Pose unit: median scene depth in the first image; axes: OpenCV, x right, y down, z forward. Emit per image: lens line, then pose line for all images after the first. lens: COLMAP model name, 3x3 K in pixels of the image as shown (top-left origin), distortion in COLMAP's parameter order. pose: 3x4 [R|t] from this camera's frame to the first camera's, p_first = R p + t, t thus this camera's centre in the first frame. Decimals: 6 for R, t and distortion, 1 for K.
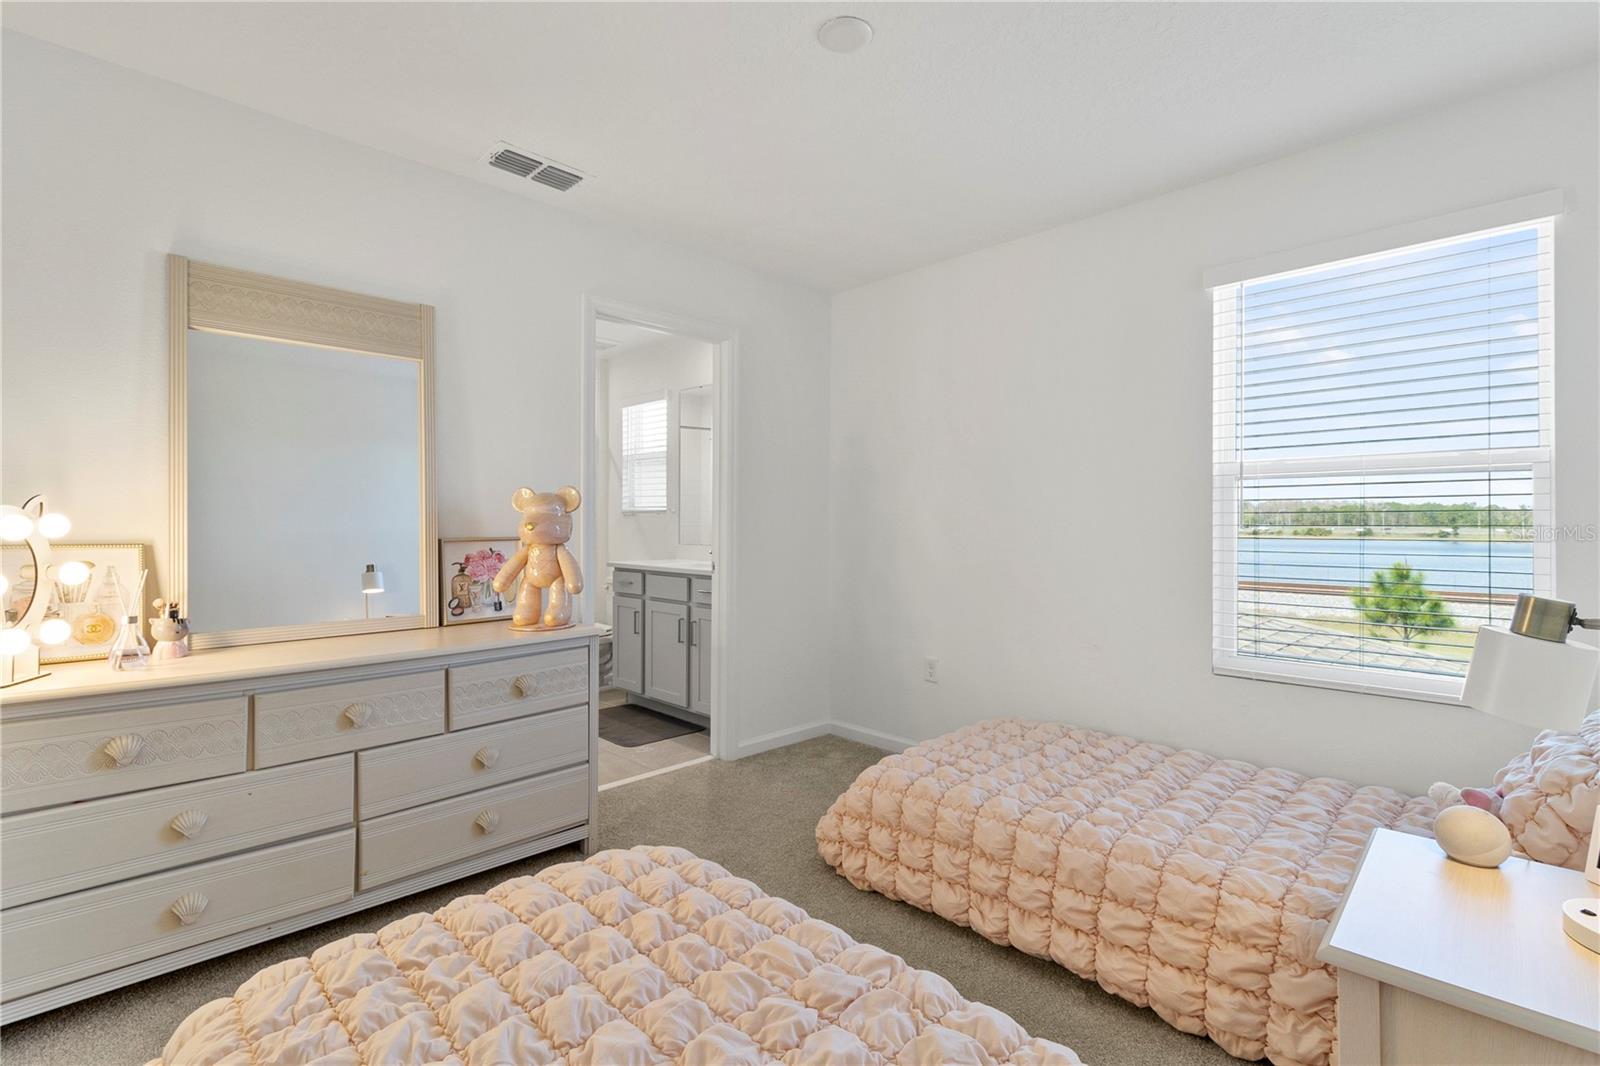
lens RADIAL K [[745.3, 0, 801.1], [0, 745.3, 530.1], [0, 0, 1]] dist [-0.000145, 0.000137]
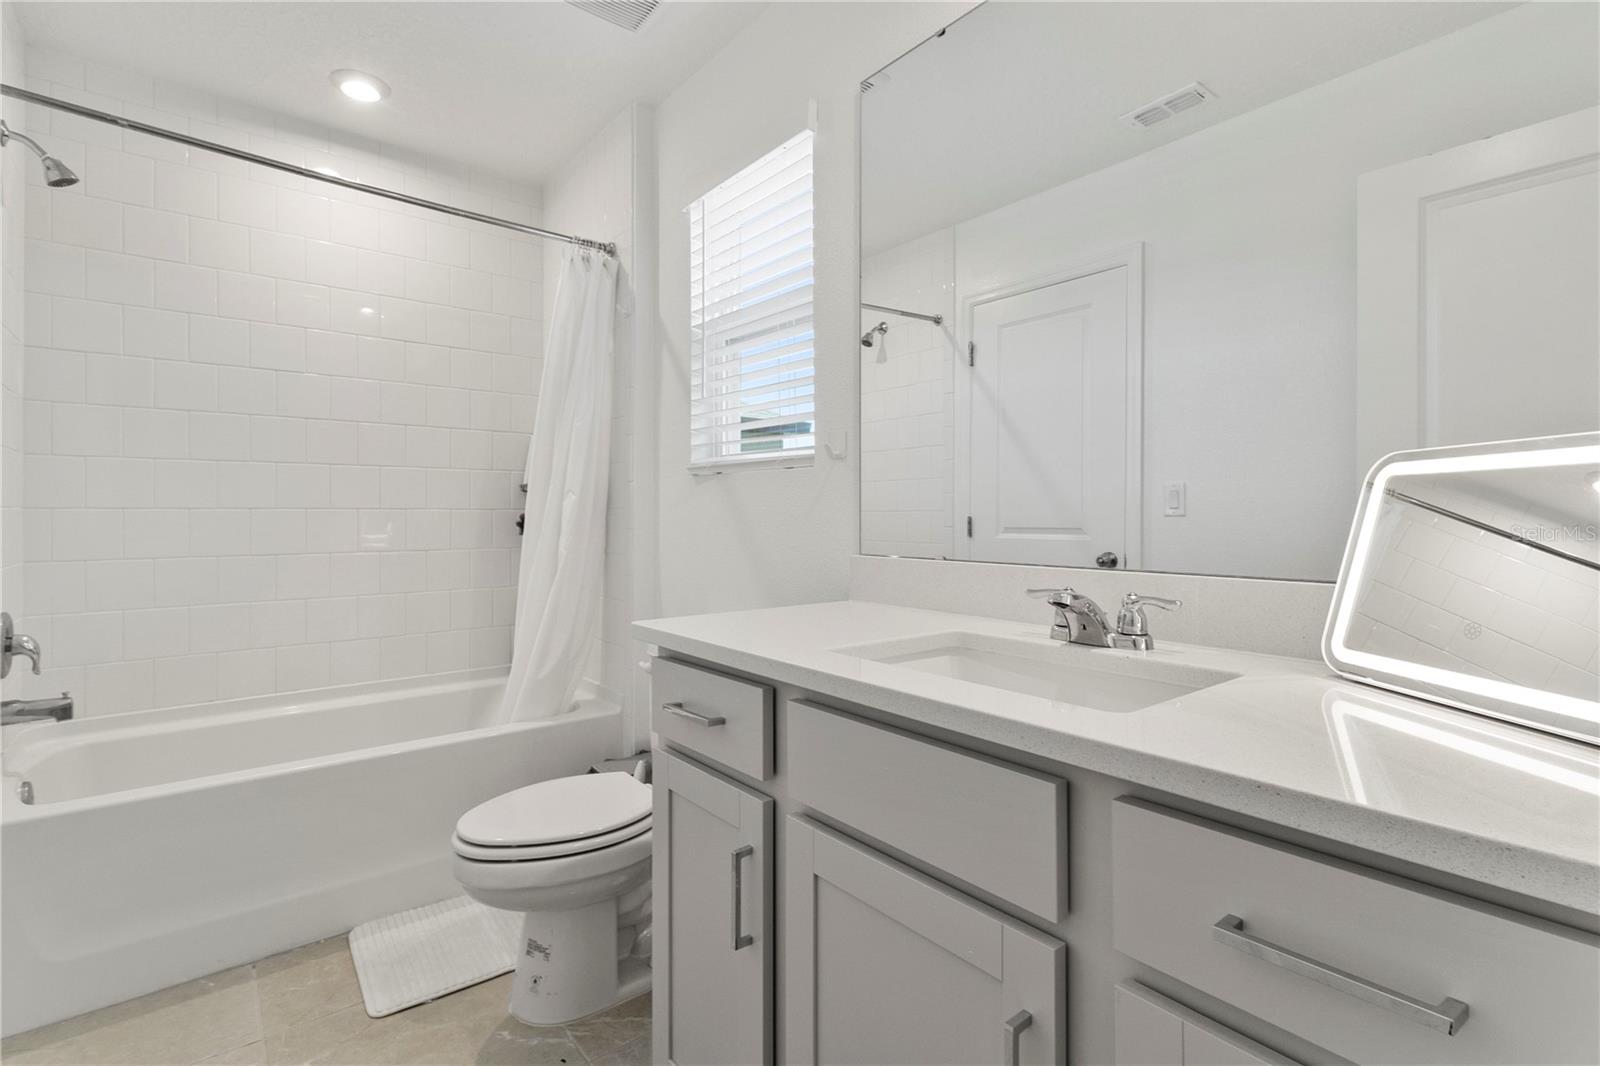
lens RADIAL K [[745.3, 0, 798.1], [0, 745.3, 528.2], [0, 0, 1]] dist [-0.000145, 0.000137]
pose [[0.994482, -0.003464, -0.104850, -0.150782], [0.003877, 0.999986, 0.003732, 0.006852], [0.104835, -0.004118, 0.994481, 0.651417]]
